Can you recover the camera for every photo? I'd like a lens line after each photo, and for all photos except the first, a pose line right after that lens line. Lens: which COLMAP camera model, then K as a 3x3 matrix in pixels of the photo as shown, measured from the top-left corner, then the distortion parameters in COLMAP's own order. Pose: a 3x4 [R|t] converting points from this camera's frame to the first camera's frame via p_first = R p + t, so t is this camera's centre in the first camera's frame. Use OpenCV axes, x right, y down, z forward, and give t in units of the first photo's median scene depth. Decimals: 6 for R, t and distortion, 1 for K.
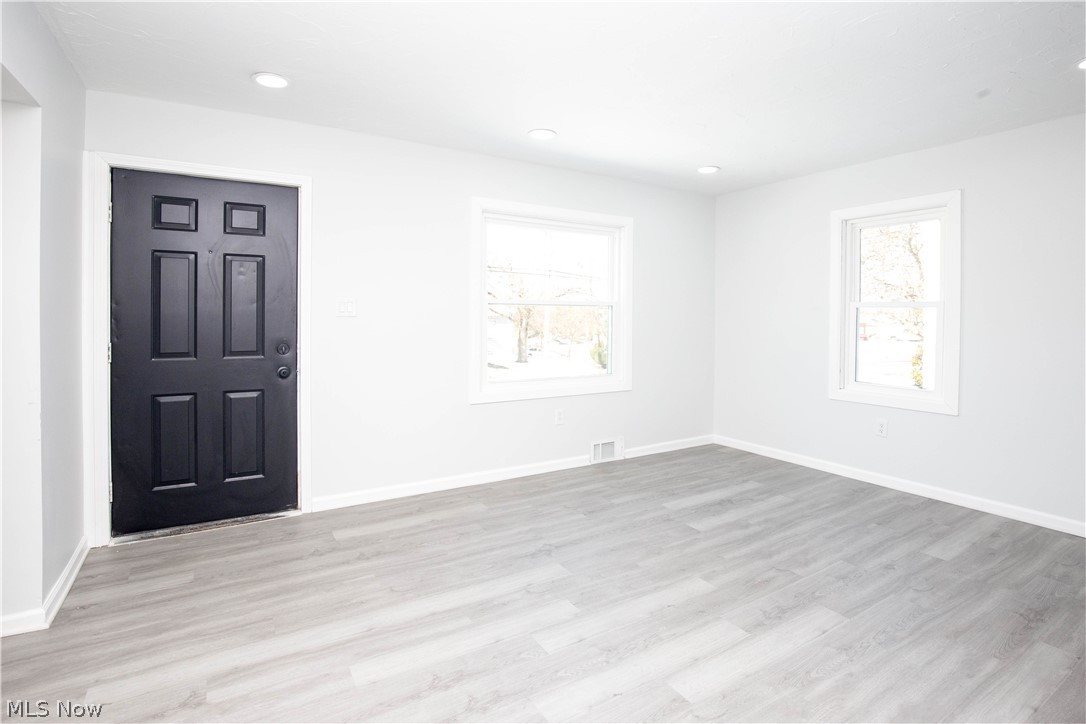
lens RADIAL K [[526.4, 0, 542.4], [0, 526.4, 321.0], [0, 0, 1]] dist [-0.024559, 0.001397]
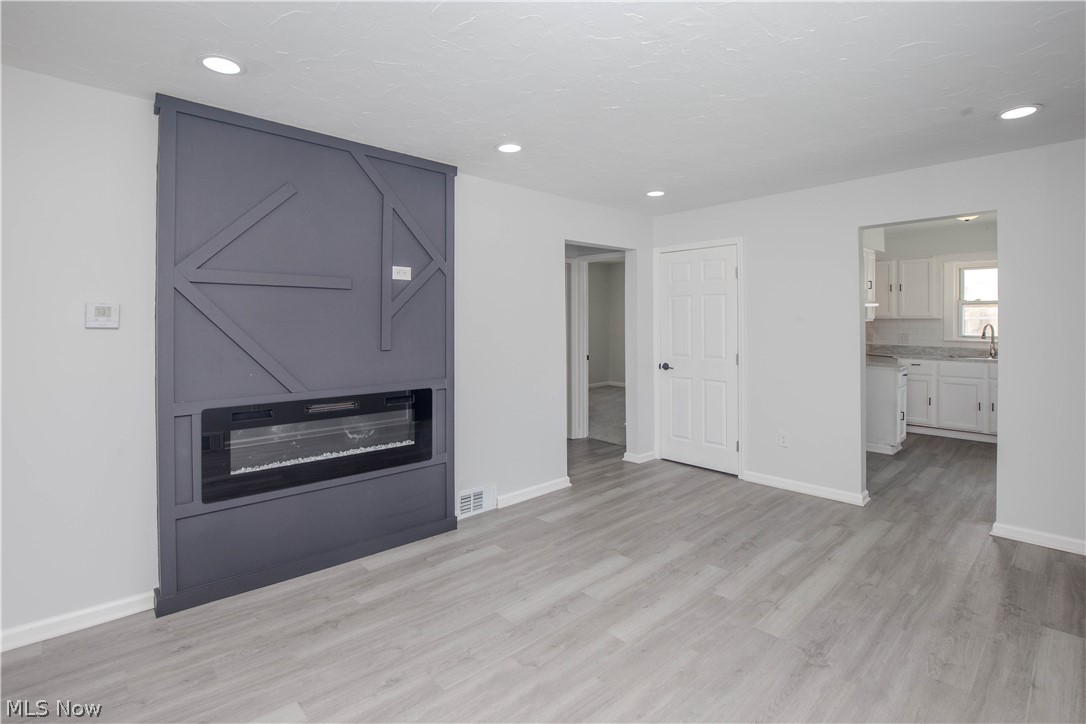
lens RADIAL K [[526.4, 0, 542.4], [0, 526.4, 321.0], [0, 0, 1]] dist [-0.024559, 0.001397]
pose [[-0.979321, -0.005661, -0.202231, 0.589964], [-0.008626, 0.999868, 0.013784, -0.074904], [0.202127, 0.015244, -0.979241, 1.739165]]
